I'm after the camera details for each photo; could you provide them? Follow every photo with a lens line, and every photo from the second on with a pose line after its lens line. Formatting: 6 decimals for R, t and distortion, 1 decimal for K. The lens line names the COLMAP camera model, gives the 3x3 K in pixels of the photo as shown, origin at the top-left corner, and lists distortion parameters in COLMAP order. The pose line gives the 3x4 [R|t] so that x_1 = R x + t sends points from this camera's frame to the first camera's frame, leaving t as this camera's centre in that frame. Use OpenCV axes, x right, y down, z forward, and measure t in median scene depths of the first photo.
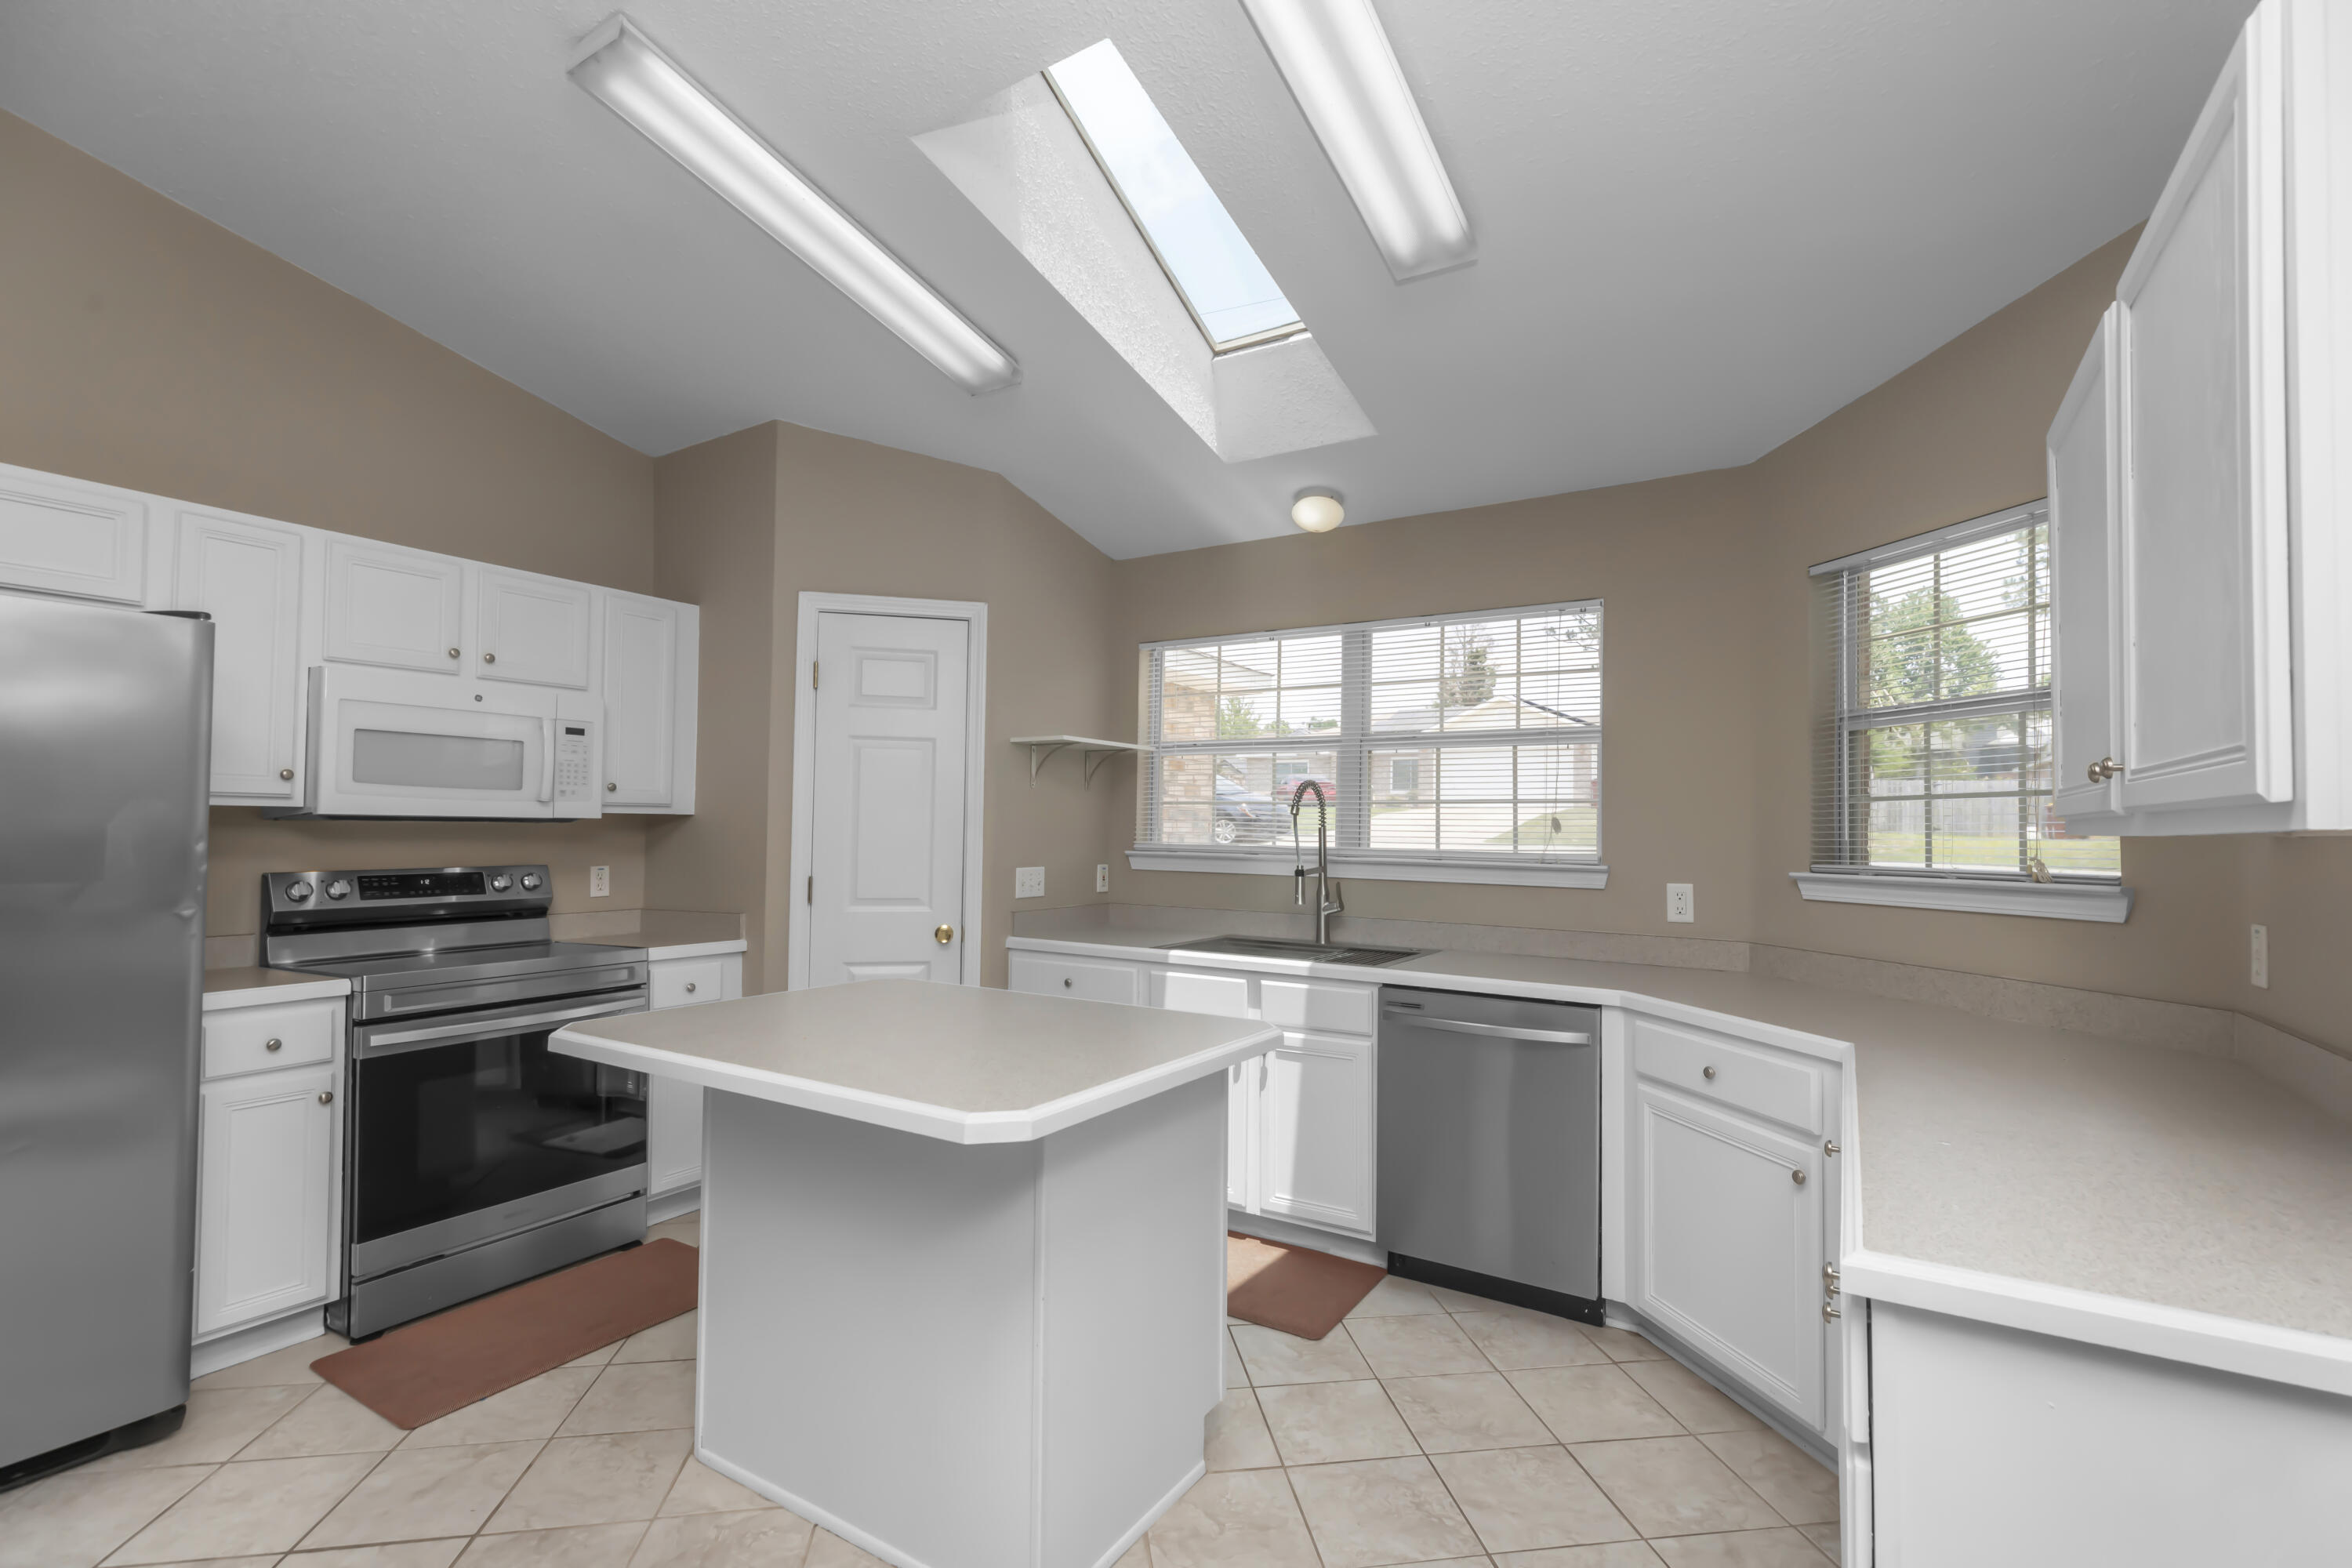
lens RADIAL K [[1060.4, 0, 1175.5], [0, 1060.4, 809.1], [0, 0, 1]] dist [-0.000651, 0.000083]
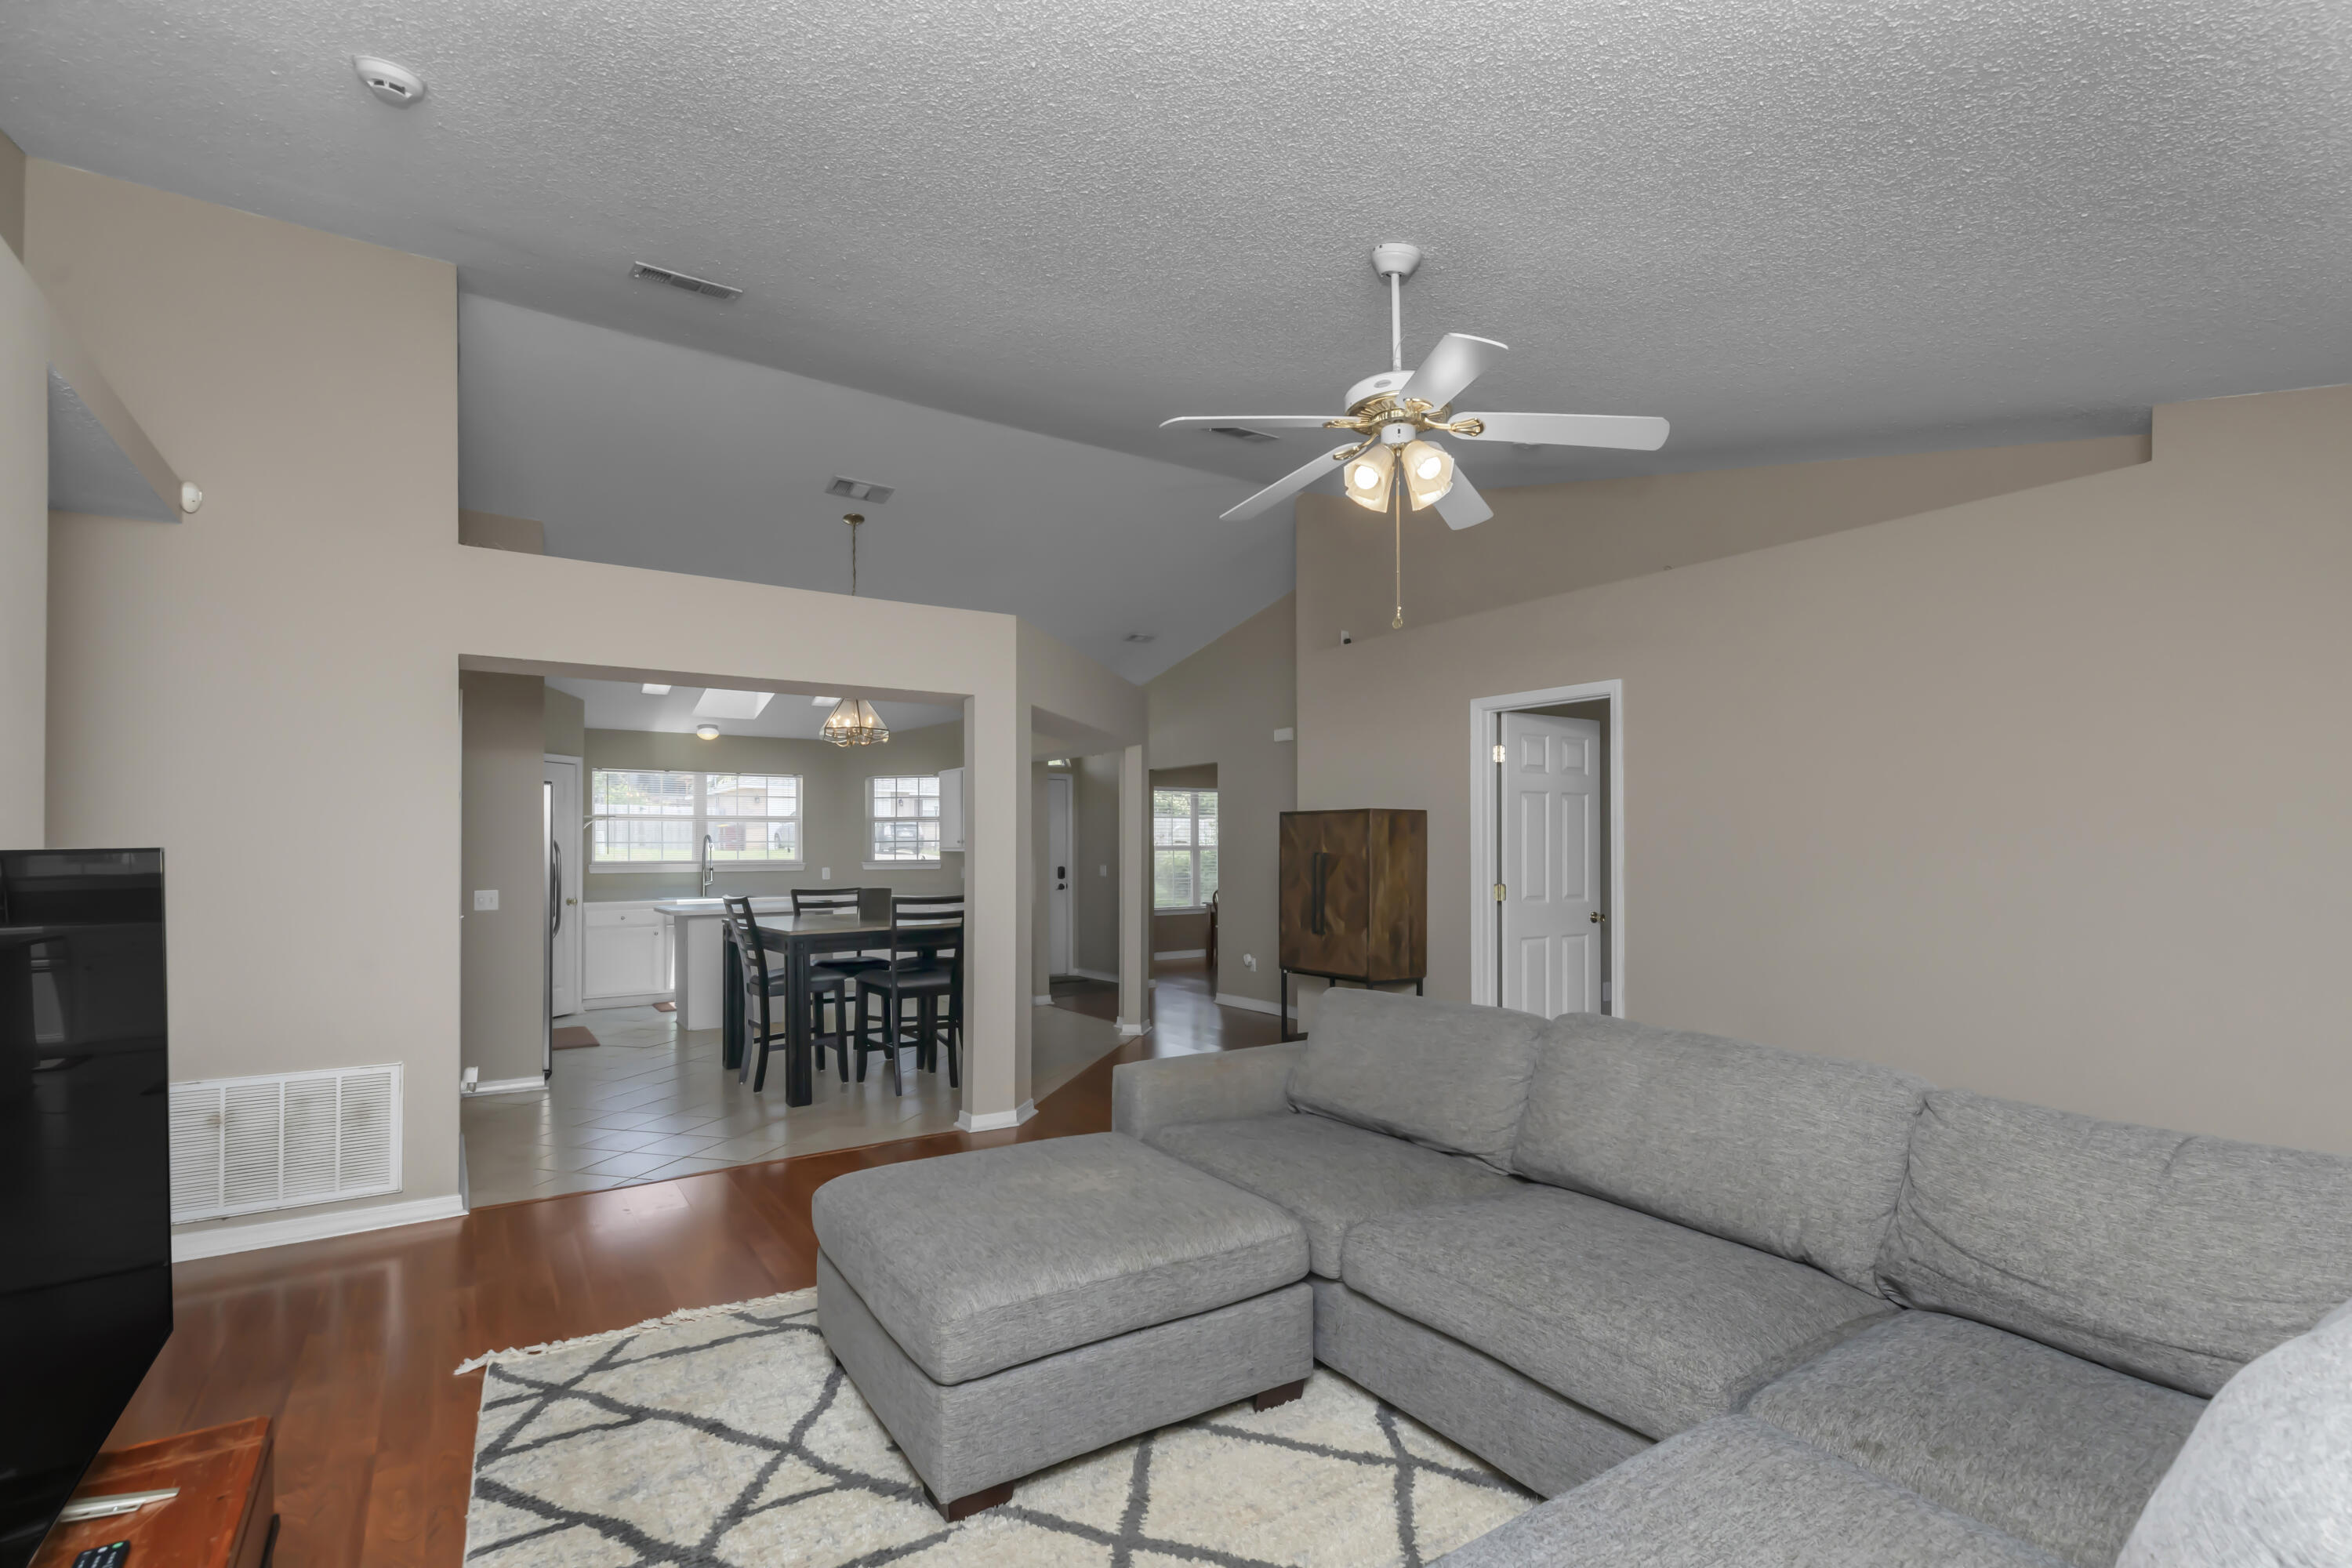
lens RADIAL K [[1077.1, 0, 1176.2], [0, 1077.1, 836.4], [0, 0, 1]] dist [-0.000953, -0.000455]
pose [[0.414024, -0.000147, 0.910266, -1.878187], [-0.010827, 0.999928, 0.005086, -0.046902], [-0.910202, -0.011962, 0.413993, -1.197126]]
